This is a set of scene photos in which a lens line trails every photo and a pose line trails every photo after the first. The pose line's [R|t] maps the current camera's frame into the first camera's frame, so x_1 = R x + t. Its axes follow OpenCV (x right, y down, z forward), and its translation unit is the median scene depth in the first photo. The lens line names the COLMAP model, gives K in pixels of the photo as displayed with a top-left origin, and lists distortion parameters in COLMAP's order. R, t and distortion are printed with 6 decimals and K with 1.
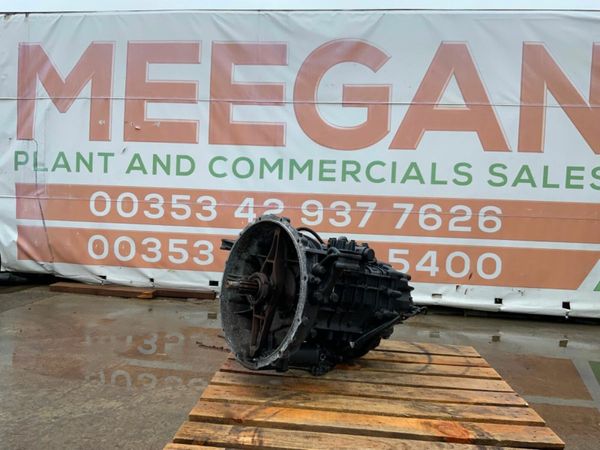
lens RADIAL K [[490.9, 0, 301.1], [0, 490.9, 233.9], [0, 0, 1]] dist [0.059076, -0.115848]
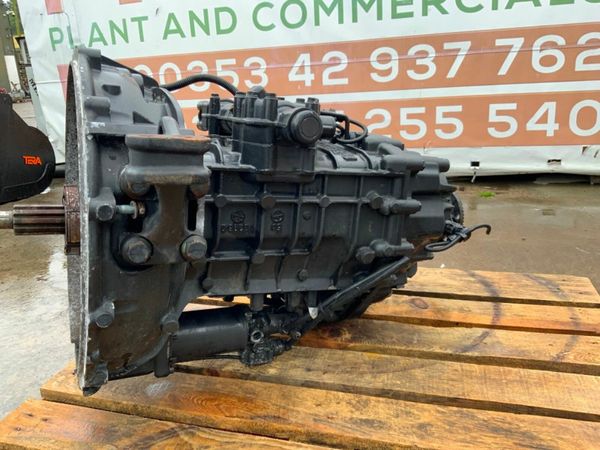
lens RADIAL K [[490.9, 0, 301.1], [0, 490.9, 233.9], [0, 0, 1]] dist [0.059076, -0.115848]
pose [[0.974007, -0.028190, -0.224757, 0.063142], [0.085894, 0.964088, 0.251309, 0.007082], [0.209601, -0.264082, 0.941450, 0.170358]]
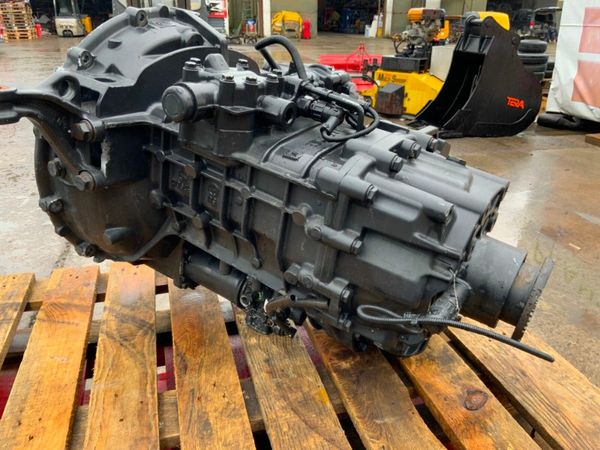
lens RADIAL K [[490.9, 0, 301.1], [0, 490.9, 233.9], [0, 0, 1]] dist [0.059076, -0.115848]
pose [[0.320915, 0.329828, -0.887822, 0.154978], [-0.041999, 0.941436, 0.334565, 0.000979], [0.946176, -0.070079, 0.315973, 0.273955]]
